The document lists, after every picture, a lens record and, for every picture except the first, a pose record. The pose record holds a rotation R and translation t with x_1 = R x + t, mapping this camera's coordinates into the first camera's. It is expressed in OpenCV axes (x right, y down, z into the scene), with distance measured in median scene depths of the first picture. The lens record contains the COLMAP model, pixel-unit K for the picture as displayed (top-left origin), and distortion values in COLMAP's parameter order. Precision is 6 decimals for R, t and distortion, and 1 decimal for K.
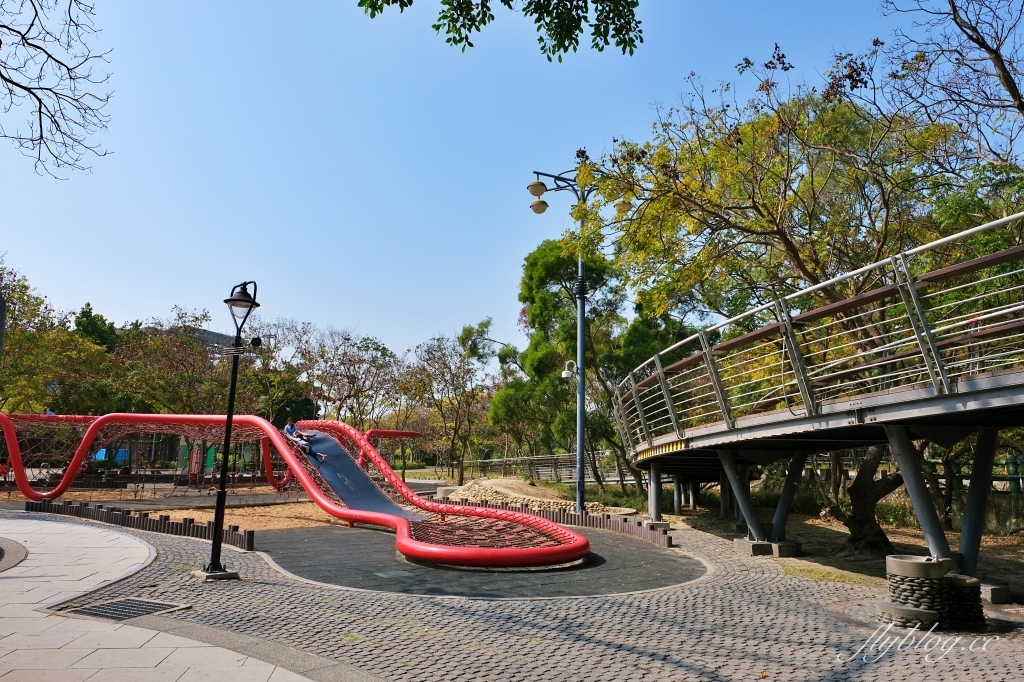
lens RADIAL K [[710.5, 0, 511.6], [0, 710.5, 341.1], [0, 0, 1]] dist [0.001919, 0.000310]
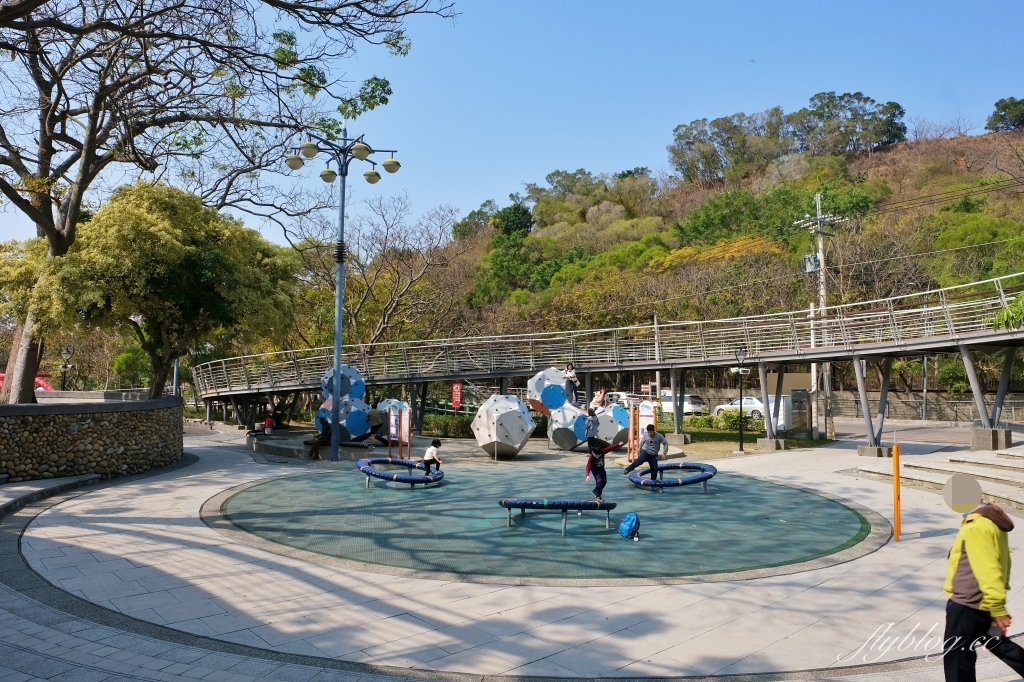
lens RADIAL K [[710.5, 0, 511.7], [0, 710.5, 340.5], [0, 0, 1]] dist [0.001919, 0.000310]
pose [[0.848640, 0.037590, 0.527633, -0.254388], [-0.094547, 0.992188, 0.081382, -0.385834], [-0.520453, -0.118951, 0.845565, -1.888492]]
